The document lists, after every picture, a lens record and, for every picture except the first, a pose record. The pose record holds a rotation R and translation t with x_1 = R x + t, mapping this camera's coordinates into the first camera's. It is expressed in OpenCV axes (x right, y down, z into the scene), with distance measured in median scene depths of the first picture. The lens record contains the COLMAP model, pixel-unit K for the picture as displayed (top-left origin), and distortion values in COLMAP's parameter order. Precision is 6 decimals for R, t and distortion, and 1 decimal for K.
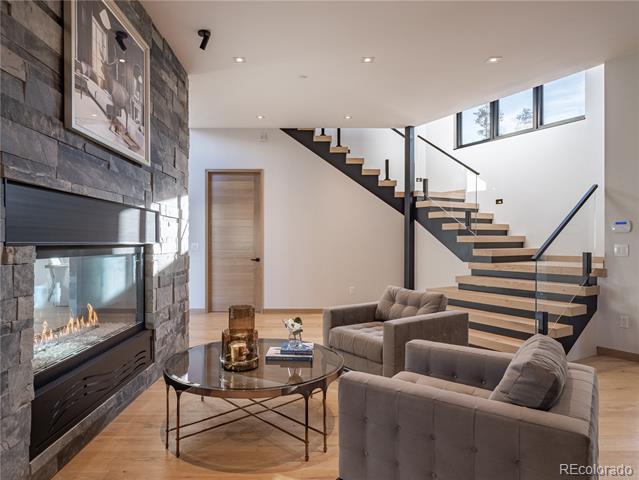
lens RADIAL K [[413.1, 0, 318.9], [0, 413.1, 239.0], [0, 0, 1]] dist [-0.004664, -0.000838]
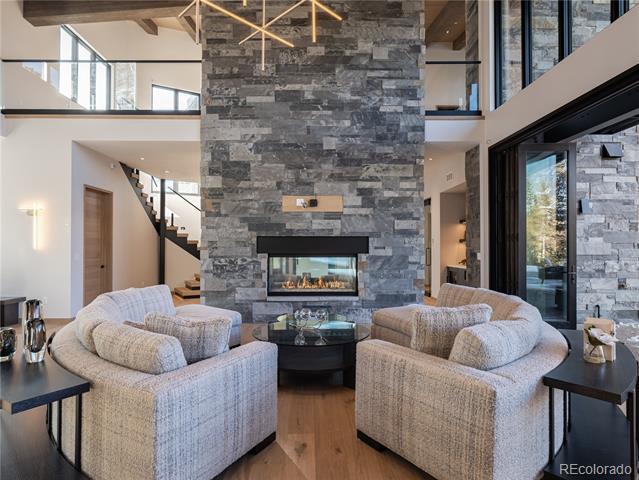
lens RADIAL K [[374.3, 0, 318.5], [0, 374.3, 240.3], [0, 0, 1]] dist [-0.018966, -0.000249]
pose [[0.004453, 0.021730, 0.999754, -1.230293], [-0.001426, 0.999763, -0.021724, -0.001886], [-0.999989, -0.001329, 0.004483, 0.382643]]
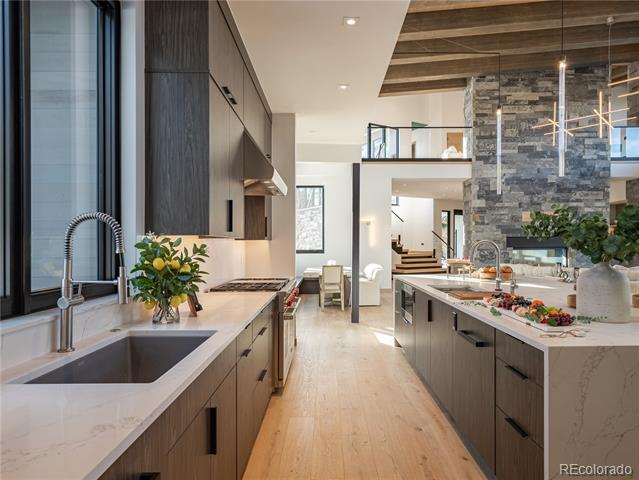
lens RADIAL K [[413.1, 0, 320.7], [0, 413.1, 242.7], [0, 0, 1]] dist [-0.004664, -0.000838]
pose [[0.006741, 0.008487, 0.999941, -1.958039], [0.005333, 0.999949, -0.008523, 0.001706], [-0.999963, 0.005391, 0.006696, 1.272549]]
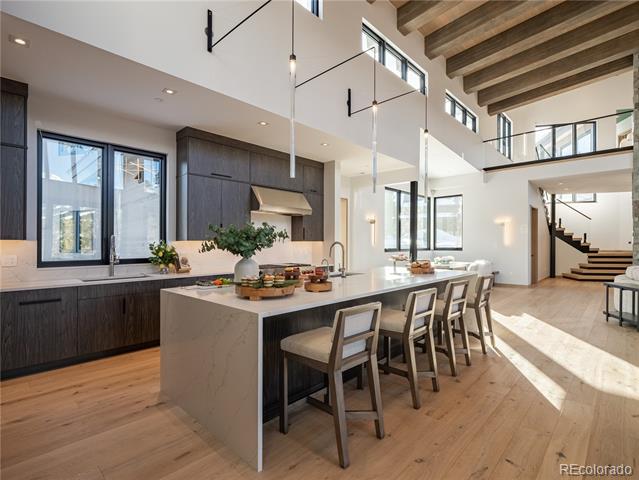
lens RADIAL K [[327.4, 0, 321.3], [0, 327.4, 244.5], [0, 0, 1]] dist [0.000861, 0.000568]
pose [[0.695405, -0.000519, 0.718618, -1.909505], [0.004681, 0.999982, -0.003808, 0.001586], [-0.718603, 0.006012, 0.695395, 0.668625]]
